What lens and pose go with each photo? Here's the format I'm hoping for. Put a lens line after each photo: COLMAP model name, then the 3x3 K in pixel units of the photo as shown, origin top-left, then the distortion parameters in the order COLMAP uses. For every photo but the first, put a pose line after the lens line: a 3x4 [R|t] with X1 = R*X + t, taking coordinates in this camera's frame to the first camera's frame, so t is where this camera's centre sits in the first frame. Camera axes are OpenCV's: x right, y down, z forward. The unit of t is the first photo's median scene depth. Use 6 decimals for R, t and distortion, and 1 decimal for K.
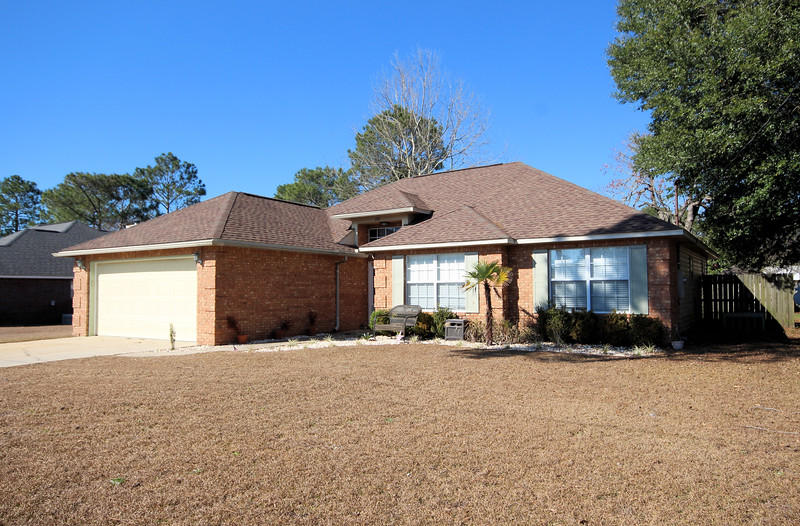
lens RADIAL K [[534.0, 0, 400.0], [0, 534.0, 263.0], [0, 0, 1]] dist [0.006886, 0.001885]
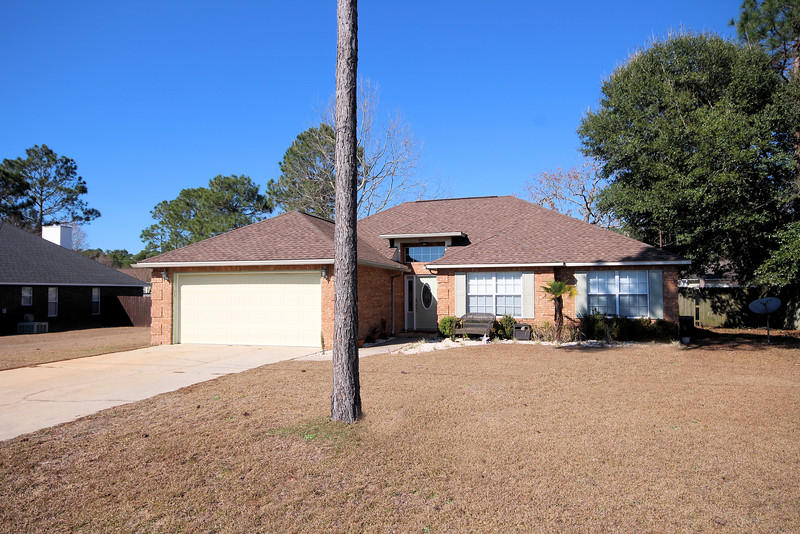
lens RADIAL K [[507.8, 0, 394.9], [0, 507.8, 268.7], [0, 0, 1]] dist [-0.003617, 0.024789]
pose [[0.961044, 0.015846, 0.275940, -0.475907], [-0.016741, 0.999859, 0.000890, -0.021258], [-0.275887, -0.005475, 0.961174, -0.080852]]
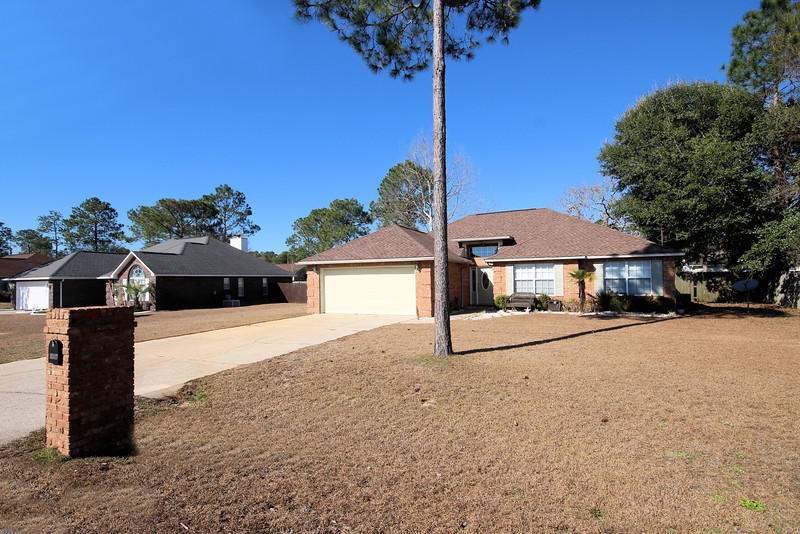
lens RADIAL K [[369.9, 0, 401.6], [0, 369.9, 270.6], [0, 0, 1]] dist [-0.002482, -0.000235]
pose [[0.991836, -0.005621, 0.127396, -0.518395], [0.002121, 0.999617, 0.027587, -0.027678], [-0.127502, -0.027091, 0.991468, -0.166637]]
